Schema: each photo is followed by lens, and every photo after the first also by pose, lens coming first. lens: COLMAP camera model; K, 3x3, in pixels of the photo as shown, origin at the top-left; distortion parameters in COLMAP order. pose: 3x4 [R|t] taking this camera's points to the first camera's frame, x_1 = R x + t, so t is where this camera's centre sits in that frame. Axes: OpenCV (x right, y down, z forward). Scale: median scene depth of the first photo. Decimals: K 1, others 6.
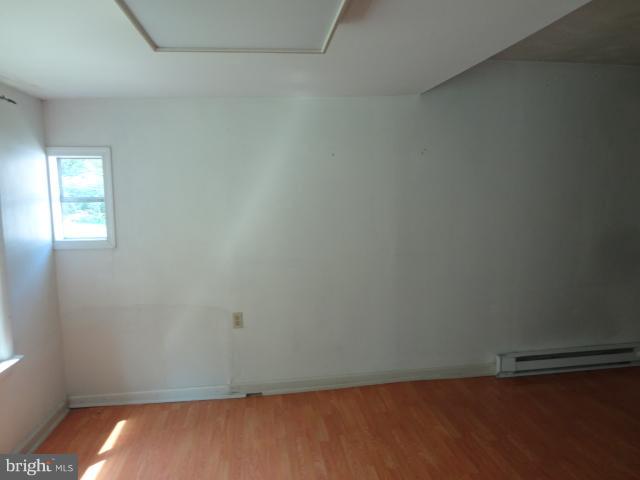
lens RADIAL K [[474.9, 0, 320.0], [0, 474.9, 240.0], [0, 0, 1]] dist [-0.015745, 0.004832]
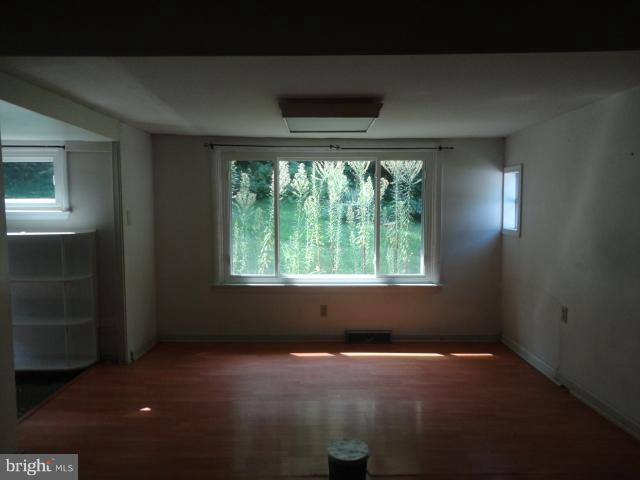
lens RADIAL K [[474.9, 0, 320.0], [0, 474.9, 240.0], [0, 0, 1]] dist [-0.015745, 0.004832]
pose [[-0.119336, 0.089699, -0.988794, 0.977458], [-0.099977, 0.989763, 0.101853, -0.056244], [0.987807, 0.111011, -0.109146, 0.559545]]
